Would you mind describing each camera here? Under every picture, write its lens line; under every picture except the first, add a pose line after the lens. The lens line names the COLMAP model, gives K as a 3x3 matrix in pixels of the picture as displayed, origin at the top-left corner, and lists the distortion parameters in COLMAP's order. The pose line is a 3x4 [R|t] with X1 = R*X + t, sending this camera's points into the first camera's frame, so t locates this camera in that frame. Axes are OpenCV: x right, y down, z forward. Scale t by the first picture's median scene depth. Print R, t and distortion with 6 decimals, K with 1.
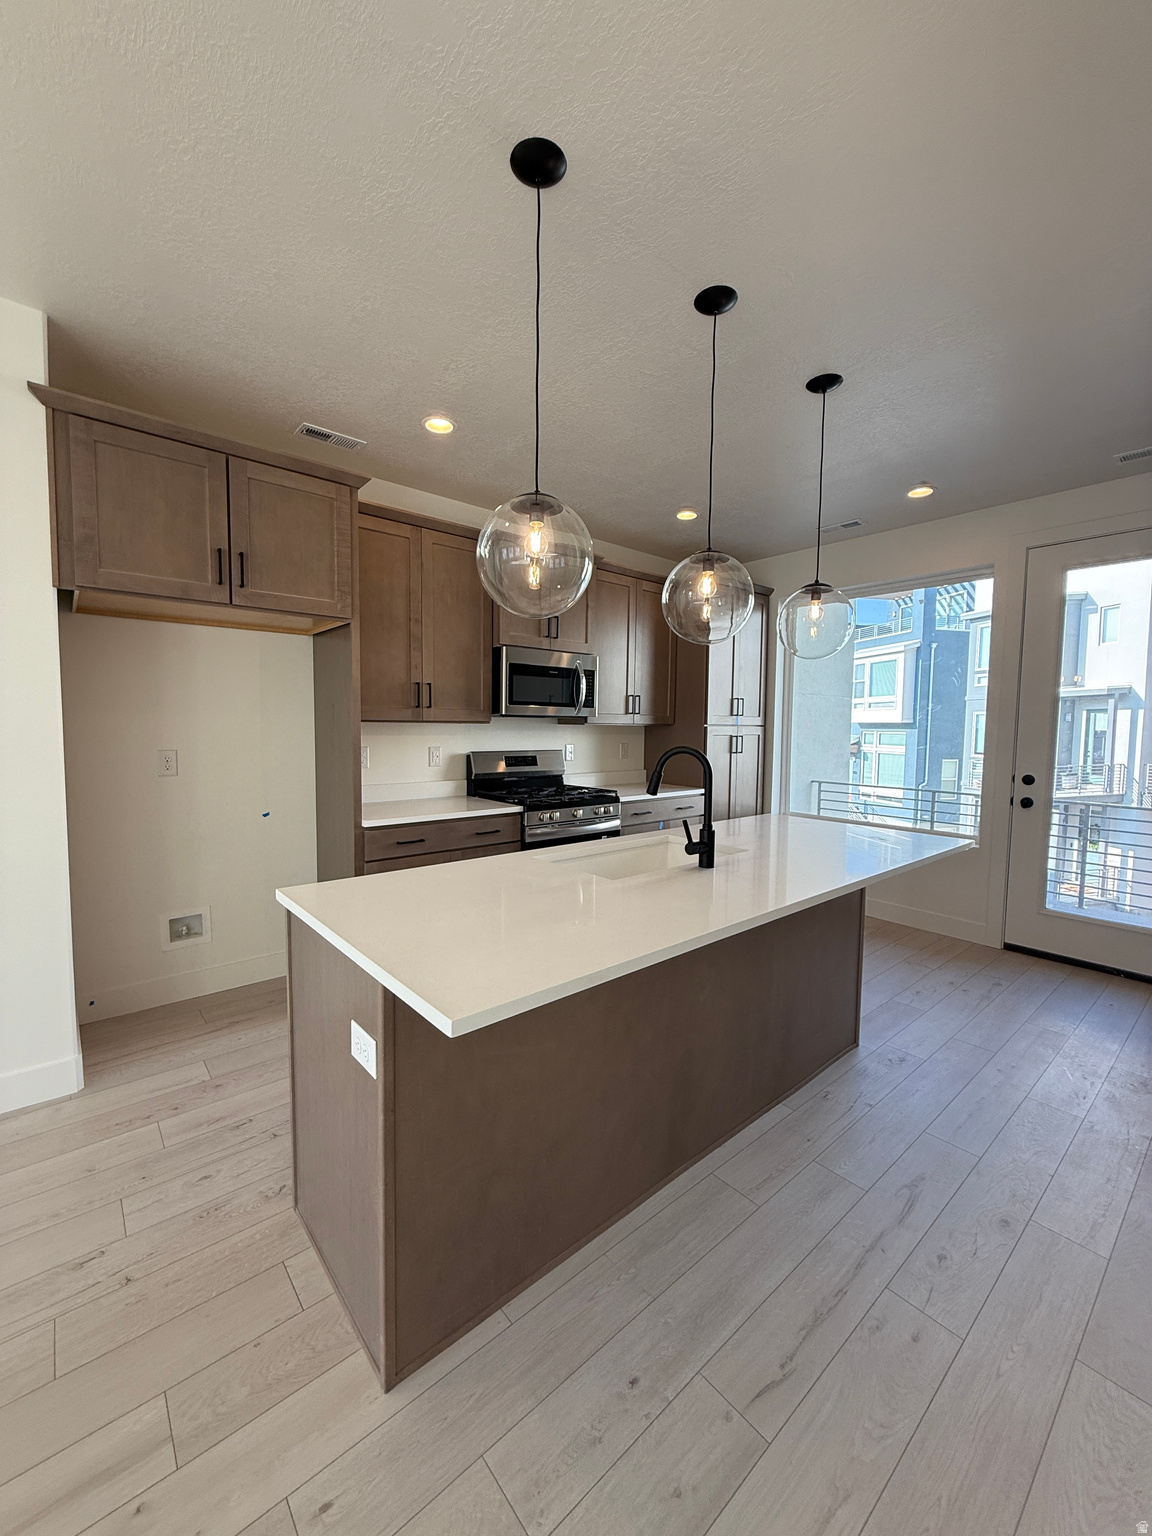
lens RADIAL K [[607.9, 0, 573.4], [0, 607.9, 764.2], [0, 0, 1]] dist [0.000075, 0.000202]
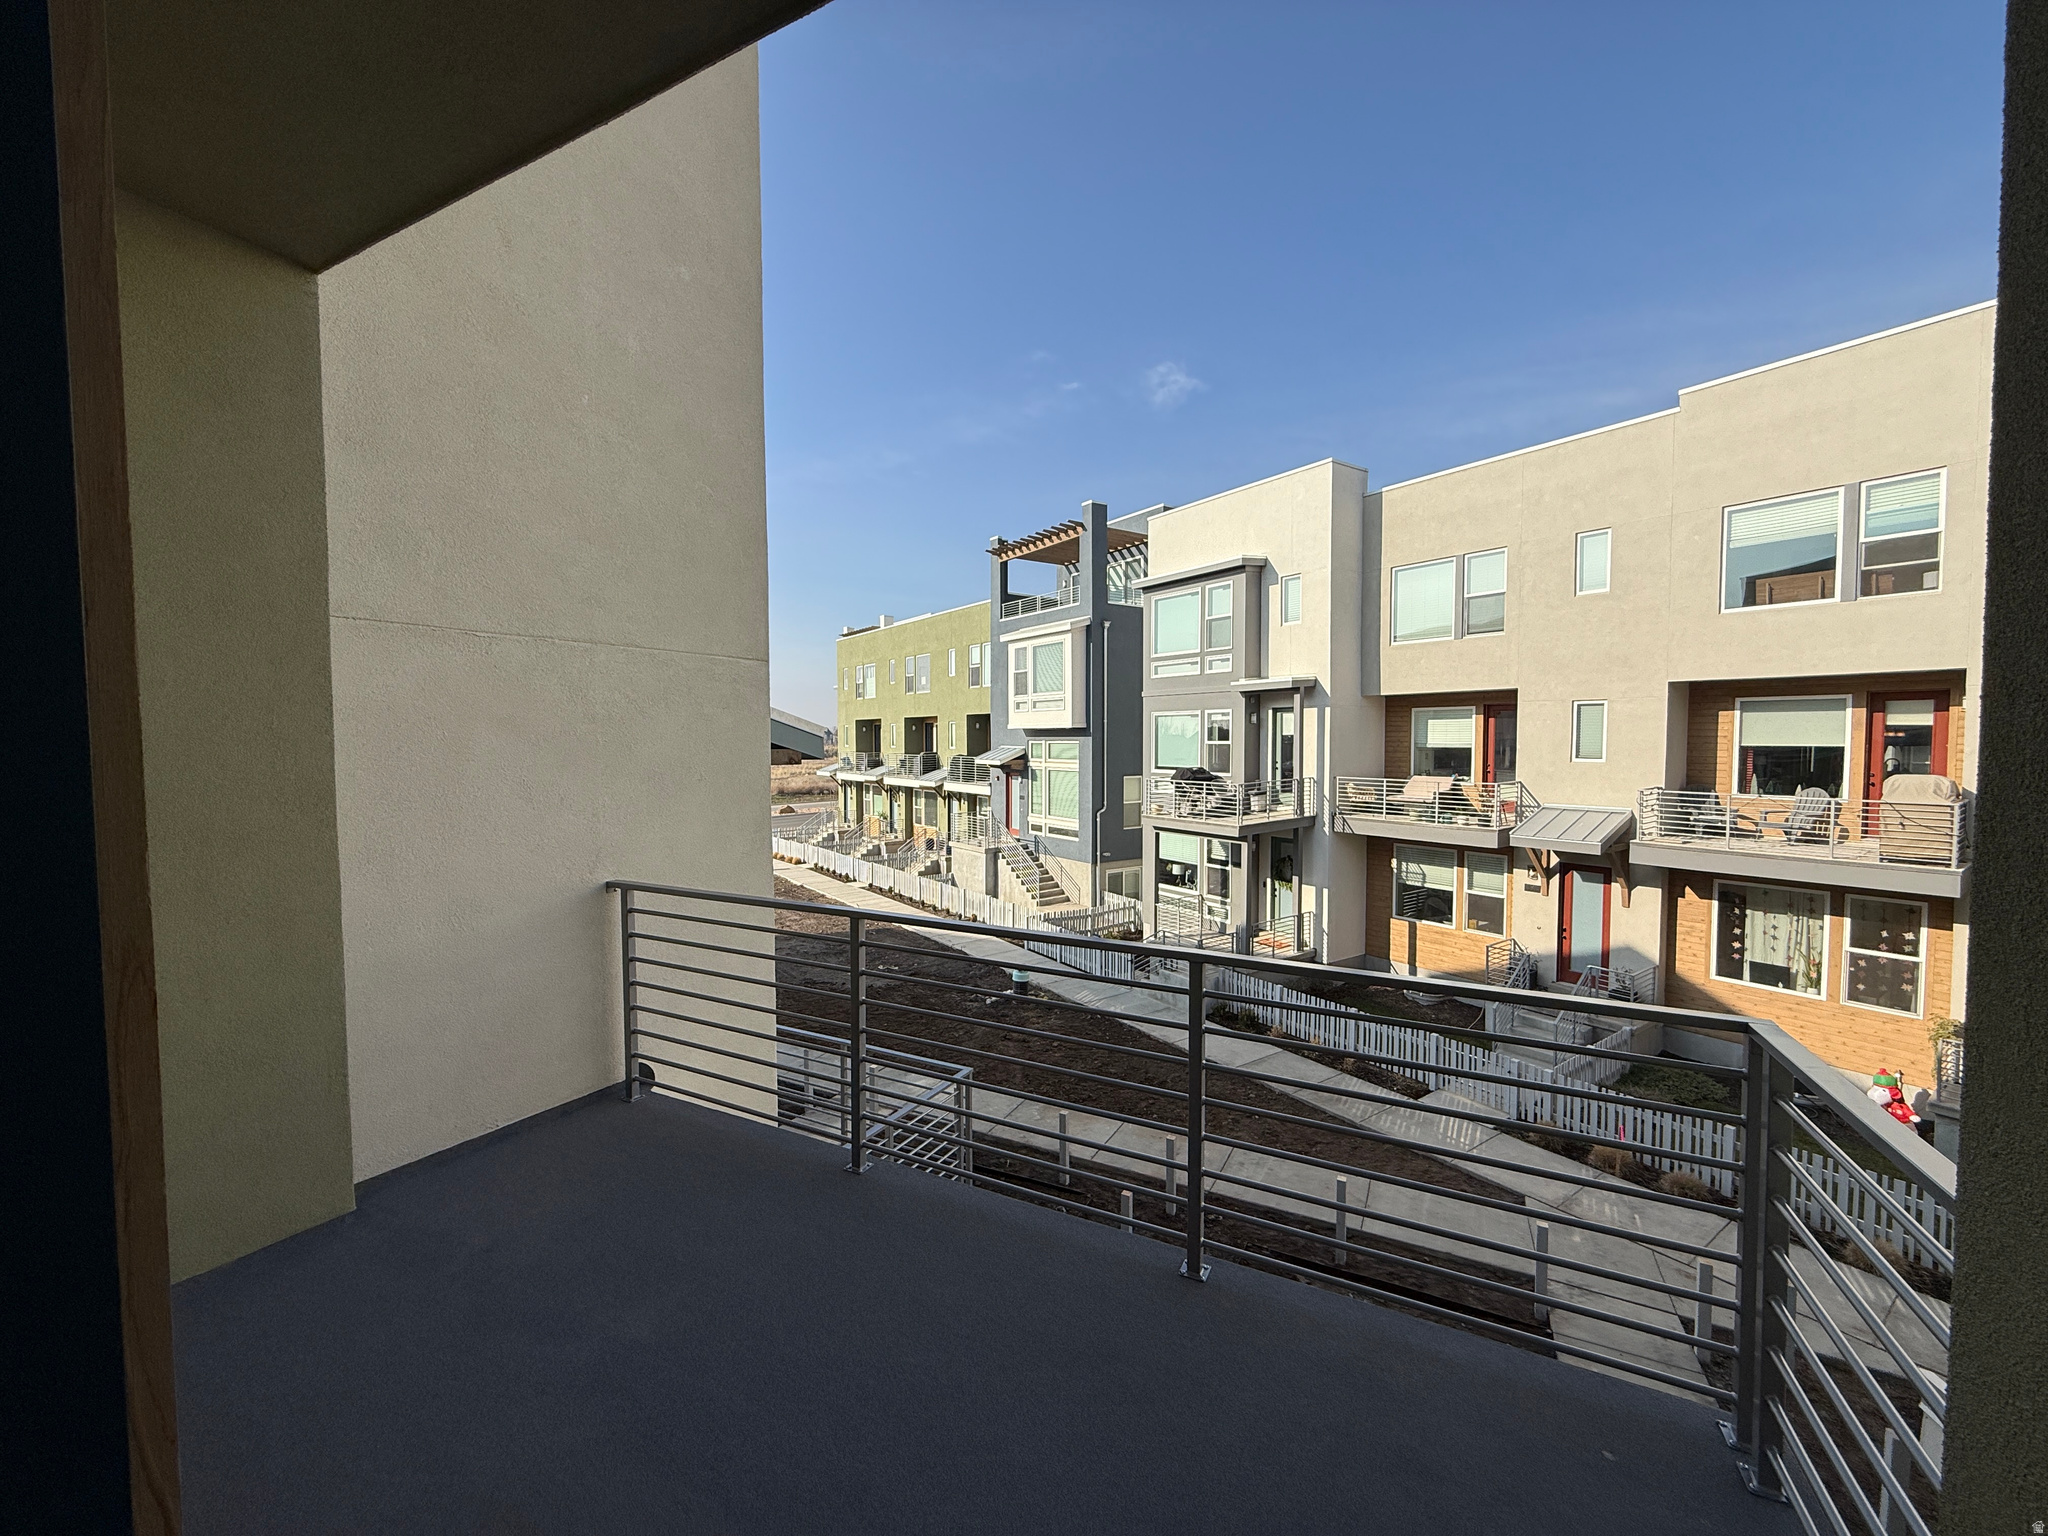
lens RADIAL K [[810.5, 0, 1020.8], [0, 810.5, 768.8], [0, 0, 1]] dist [0.000075, 0.000202]
pose [[0.926411, -0.029467, 0.375358, 0.956544], [0.038340, 0.999134, -0.016189, -0.051161], [-0.374556, 0.029388, 0.926738, 1.007404]]
